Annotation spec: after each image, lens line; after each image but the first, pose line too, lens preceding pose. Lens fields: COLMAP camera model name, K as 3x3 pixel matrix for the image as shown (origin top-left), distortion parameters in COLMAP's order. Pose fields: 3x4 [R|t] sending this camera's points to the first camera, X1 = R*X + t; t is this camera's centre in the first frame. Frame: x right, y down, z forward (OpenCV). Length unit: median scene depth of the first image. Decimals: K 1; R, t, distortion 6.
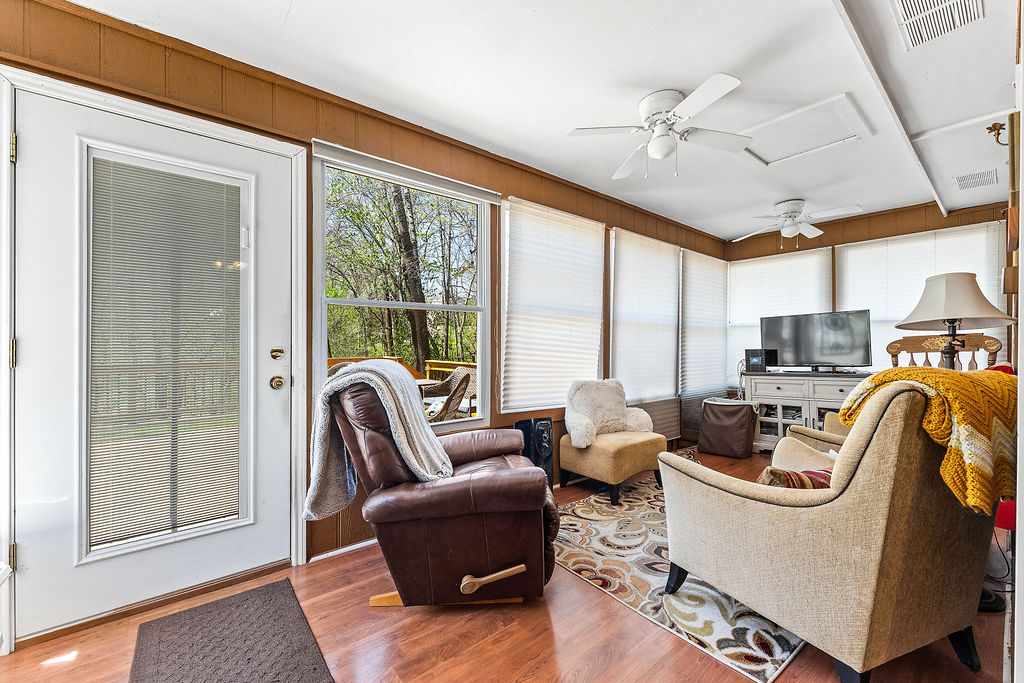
lens RADIAL K [[410.6, 0, 512.0], [0, 410.6, 341.5], [0, 0, 1]] dist [-0.000398, -0.000166]
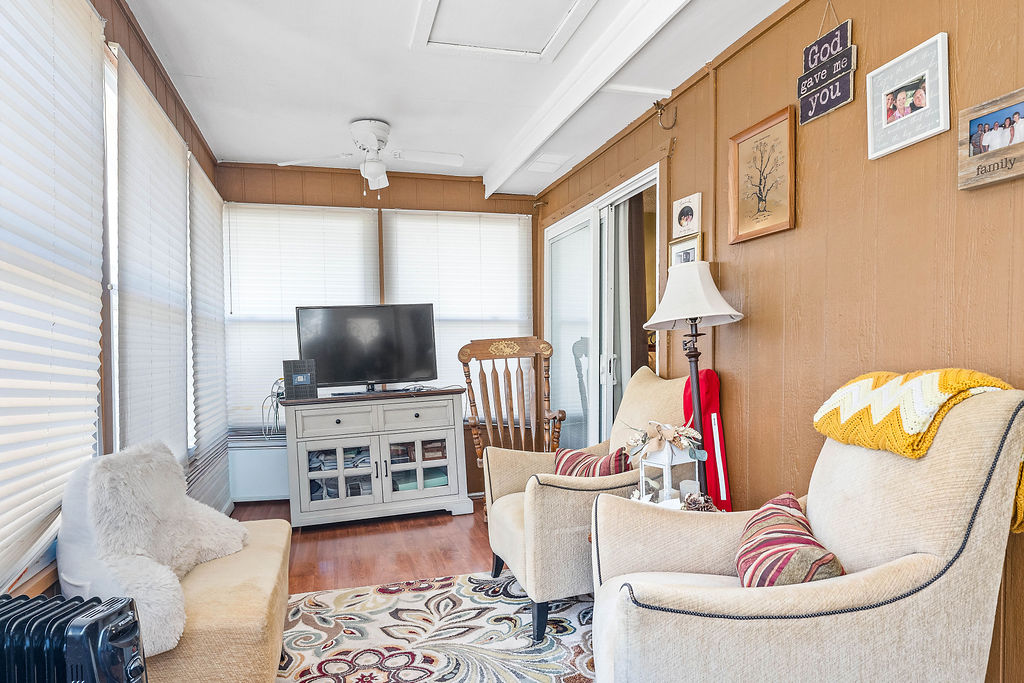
lens RADIAL K [[643.4, 0, 512.0], [0, 643.4, 379.9], [0, 0, 1]] dist [0.021519, 0.000373]
pose [[0.400720, -0.046924, 0.914998, -0.148569], [0.006676, 0.998811, 0.048299, 0.004843], [-0.916176, -0.013246, 0.400557, 0.387284]]
